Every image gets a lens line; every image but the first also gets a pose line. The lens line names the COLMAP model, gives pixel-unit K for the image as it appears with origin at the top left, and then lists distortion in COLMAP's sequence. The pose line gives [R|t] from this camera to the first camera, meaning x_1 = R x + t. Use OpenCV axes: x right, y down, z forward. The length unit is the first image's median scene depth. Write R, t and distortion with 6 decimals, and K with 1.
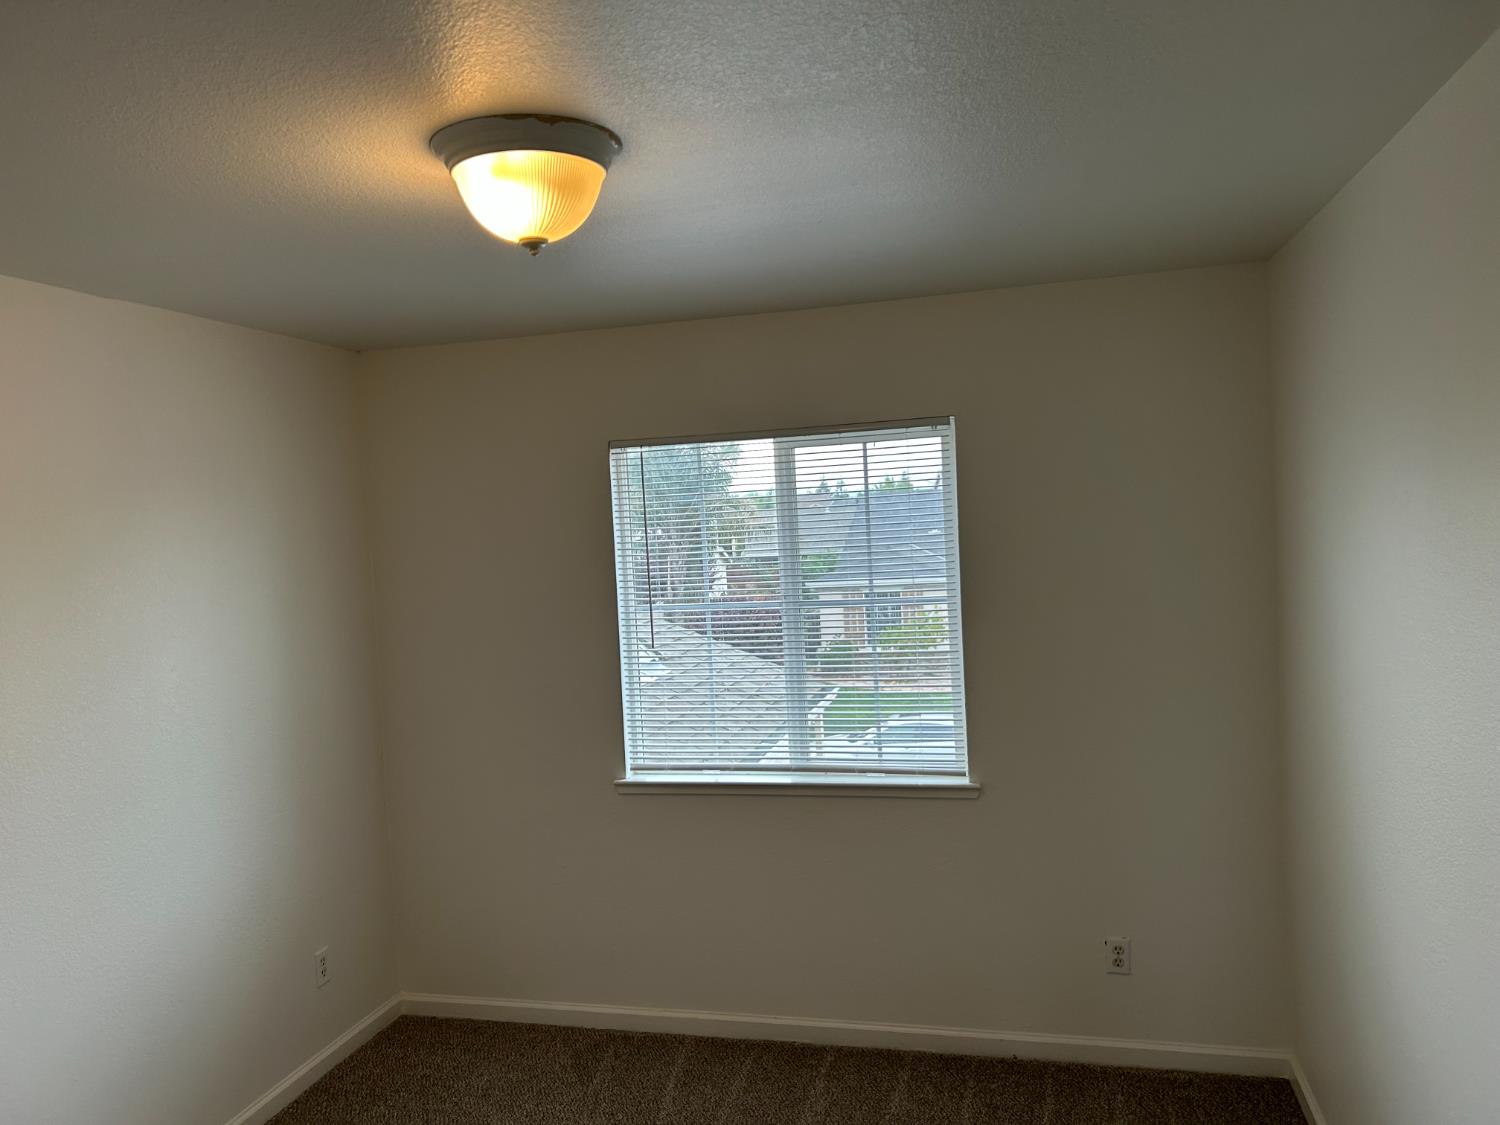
lens RADIAL K [[1140.1, 0, 750.3], [0, 1140.1, 563.5], [0, 0, 1]] dist [0.008840, -0.003466]
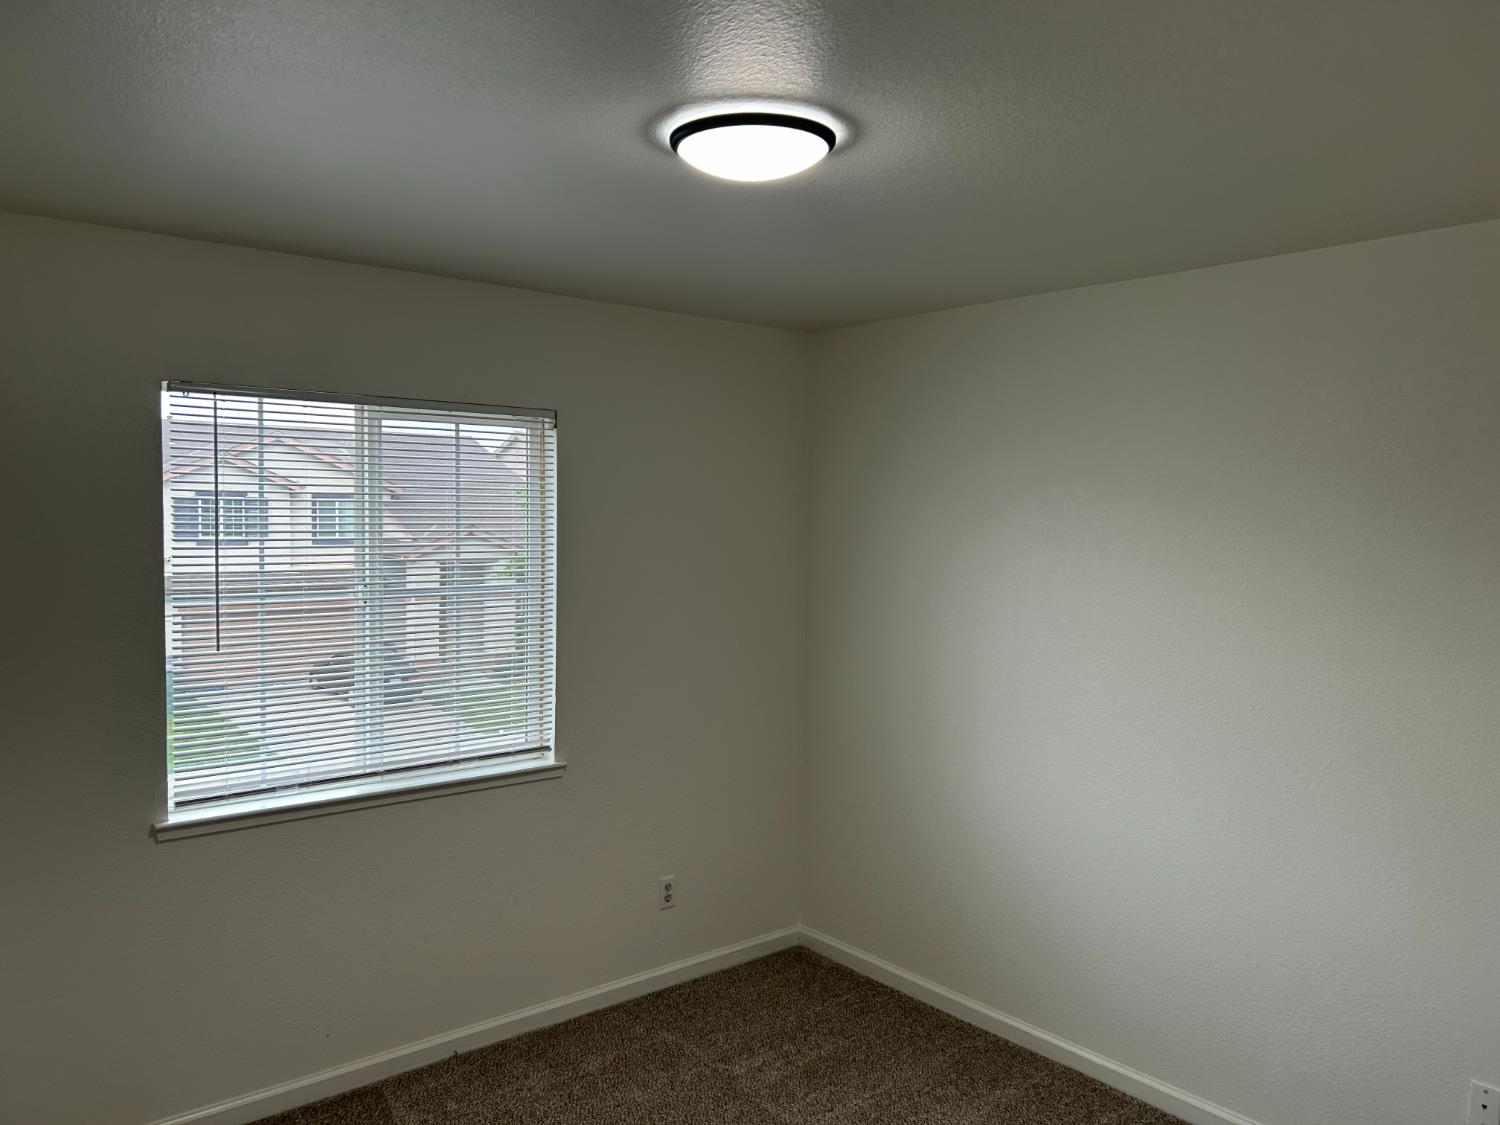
lens RADIAL K [[1140.1, 0, 751.4], [0, 1140.1, 561.6], [0, 0, 1]] dist [0.008840, -0.003466]
pose [[0.566186, 0.024750, 0.823906, -0.551416], [0.004087, 0.999453, -0.032832, 0.043659], [-0.824267, 0.021956, 0.565775, 0.250149]]
